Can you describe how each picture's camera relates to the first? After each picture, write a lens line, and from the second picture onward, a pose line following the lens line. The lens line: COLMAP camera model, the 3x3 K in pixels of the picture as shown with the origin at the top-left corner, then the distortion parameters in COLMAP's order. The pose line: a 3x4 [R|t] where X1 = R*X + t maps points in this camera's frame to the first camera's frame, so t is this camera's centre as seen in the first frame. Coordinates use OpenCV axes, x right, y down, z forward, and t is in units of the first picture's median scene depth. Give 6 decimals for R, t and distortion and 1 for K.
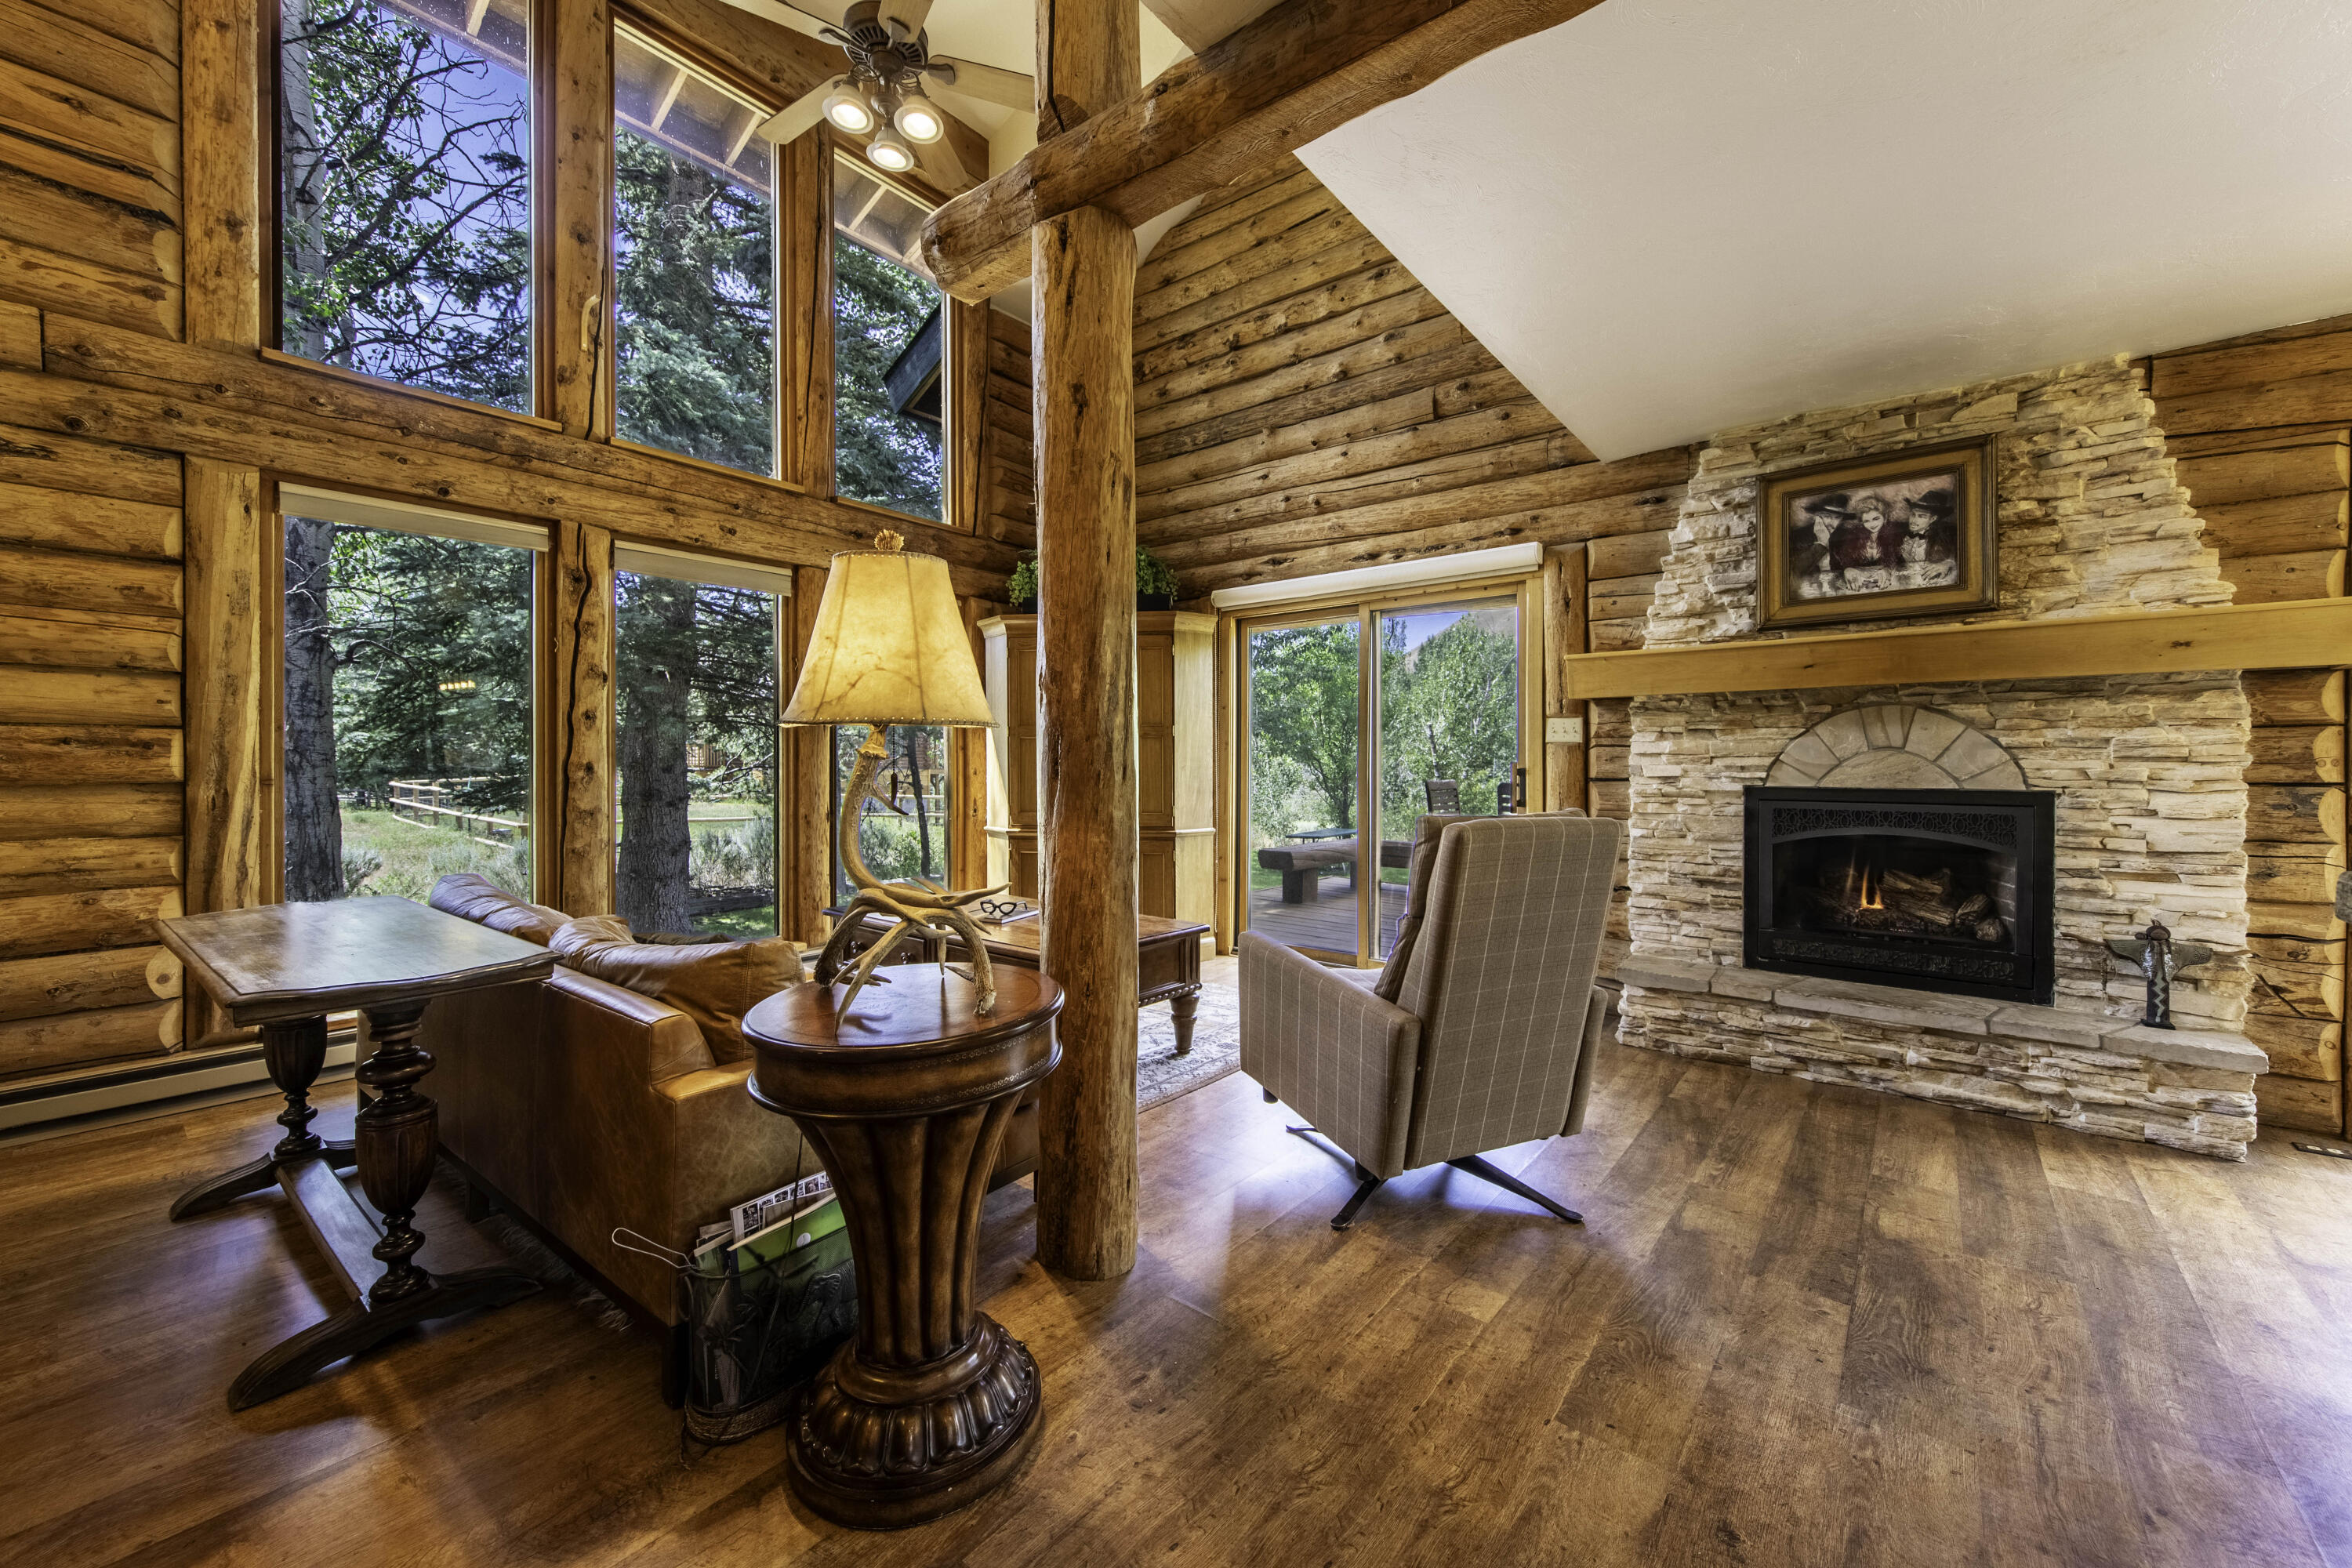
lens RADIAL K [[944.5, 0, 1182.9], [0, 944.5, 769.6], [0, 0, 1]] dist [0.007827, -0.001211]
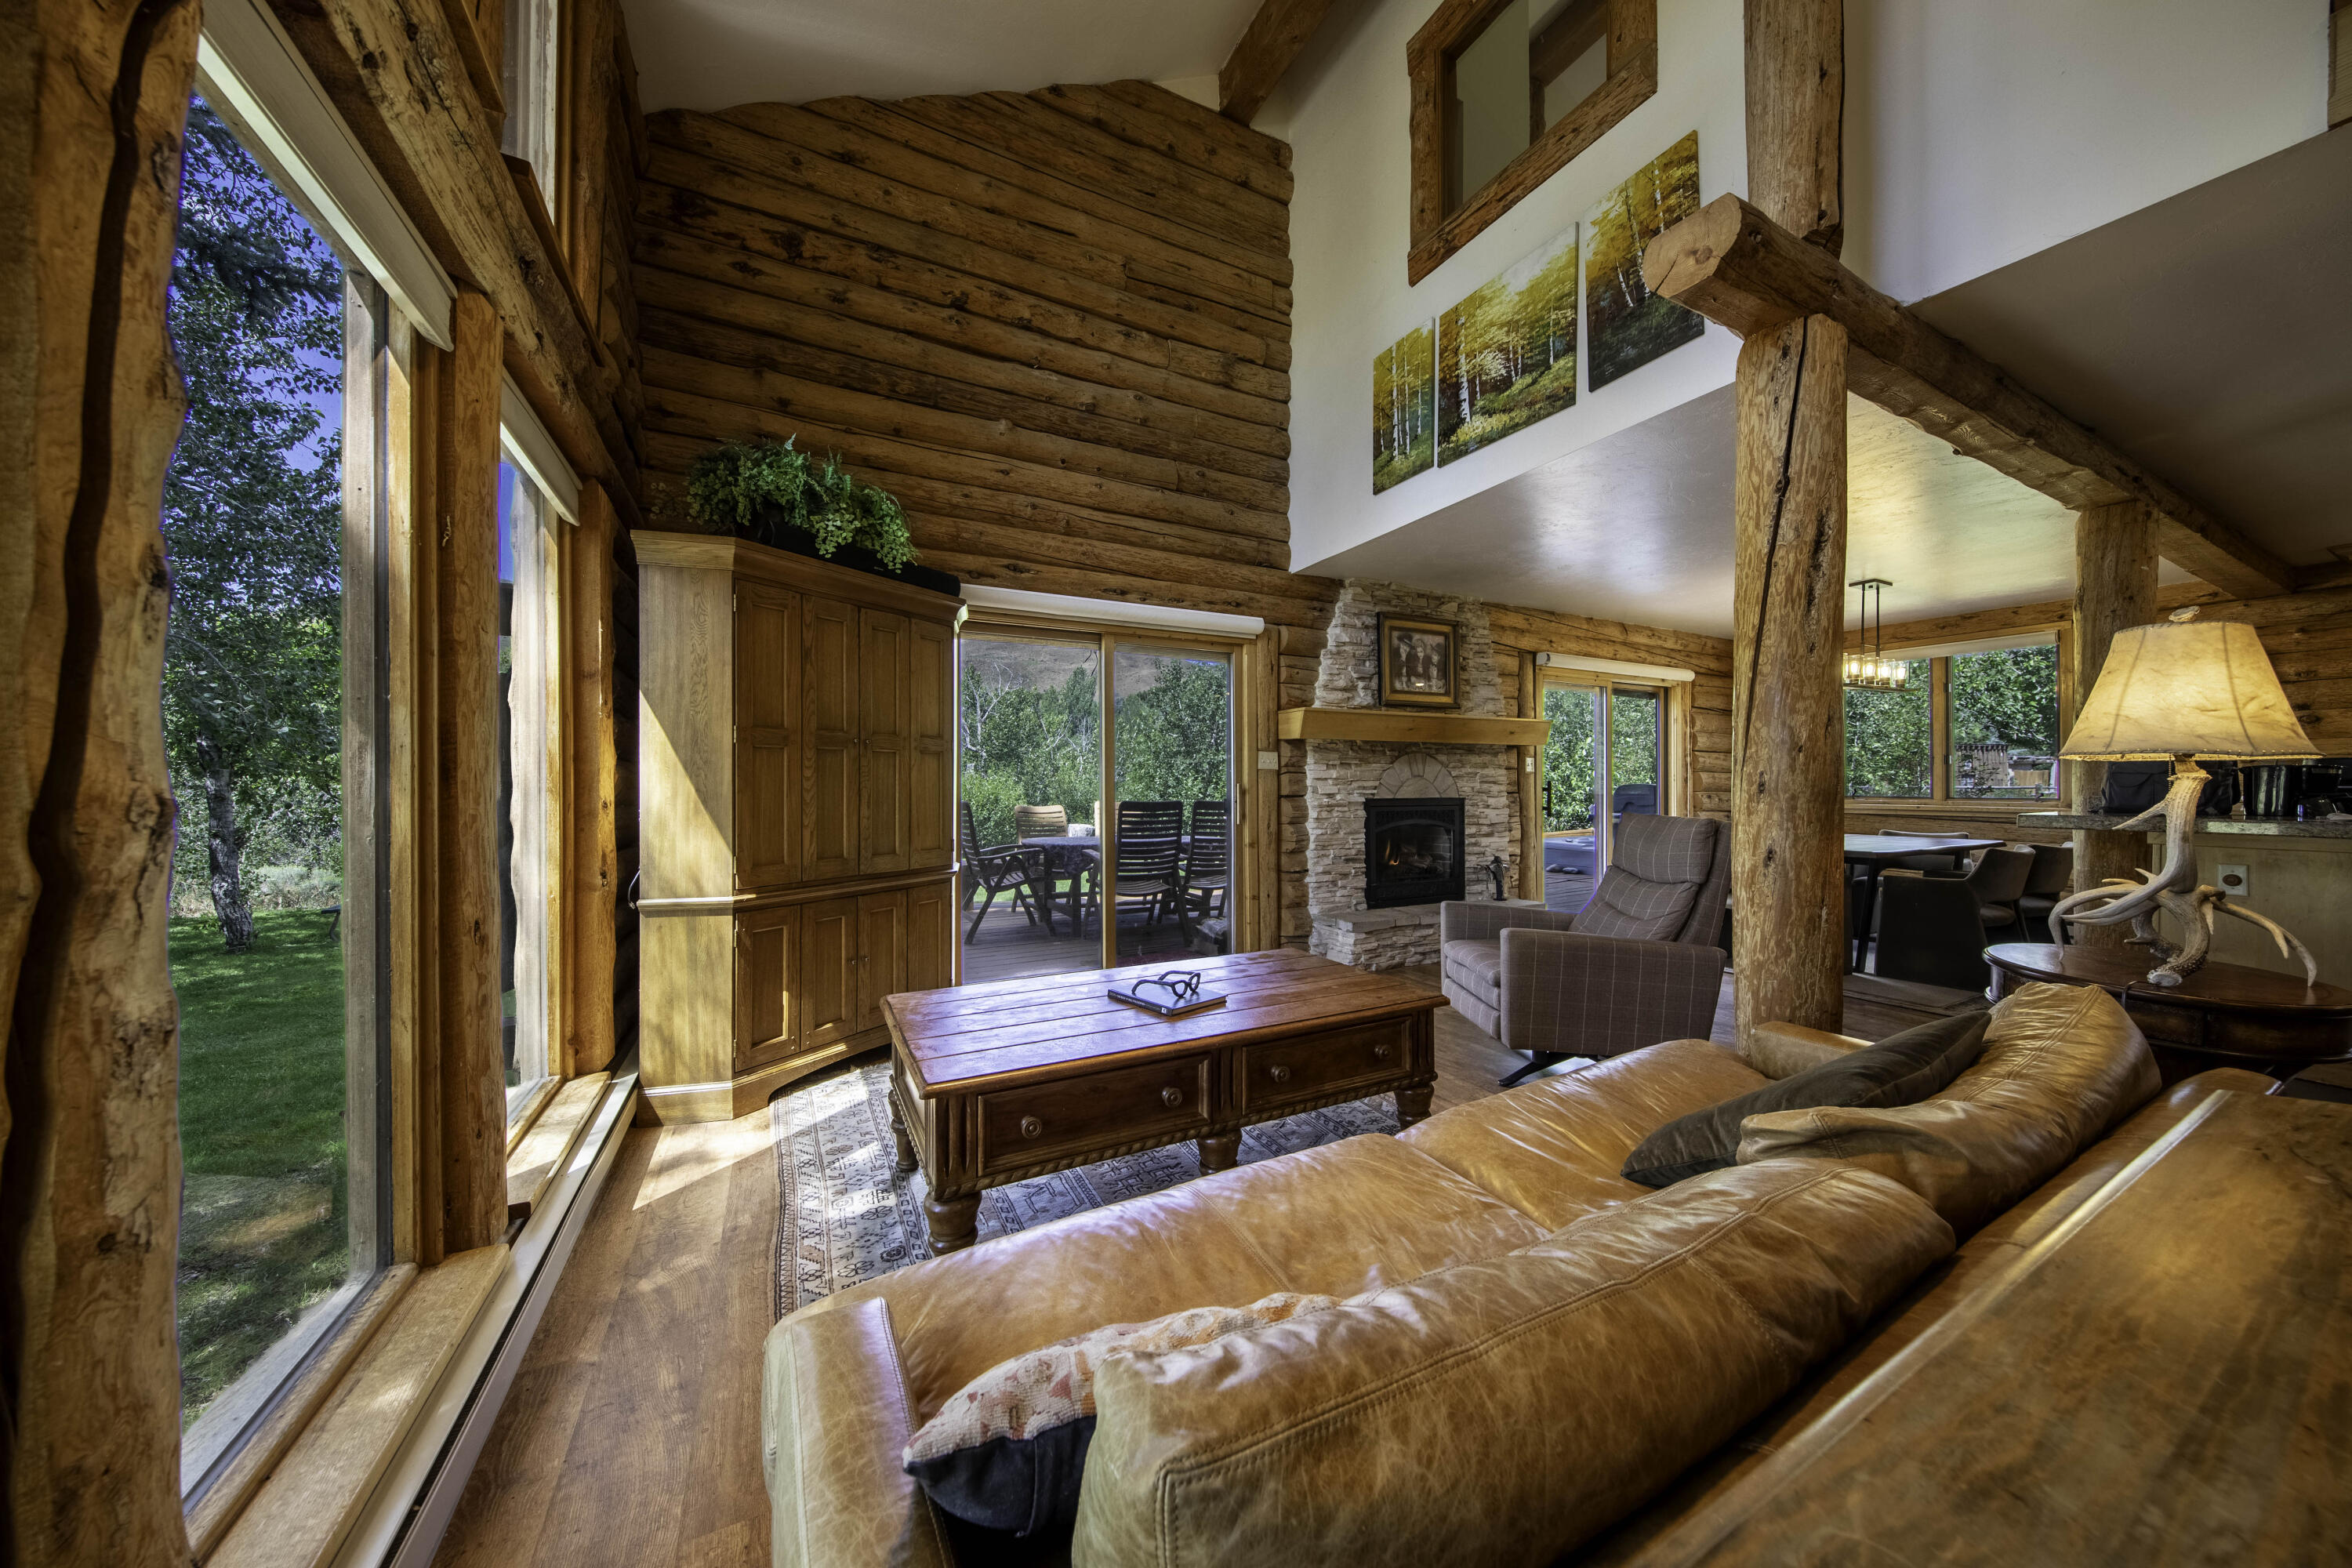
lens RADIAL K [[792.2, 0, 1176.1], [0, 792.2, 786.9], [0, 0, 1]] dist [0.006034, -0.001622]
pose [[0.370405, -0.004669, 0.928859, -0.727693], [0.008337, 0.999964, 0.001701, -0.007281], [-0.928833, 0.007114, 0.370431, 0.727668]]
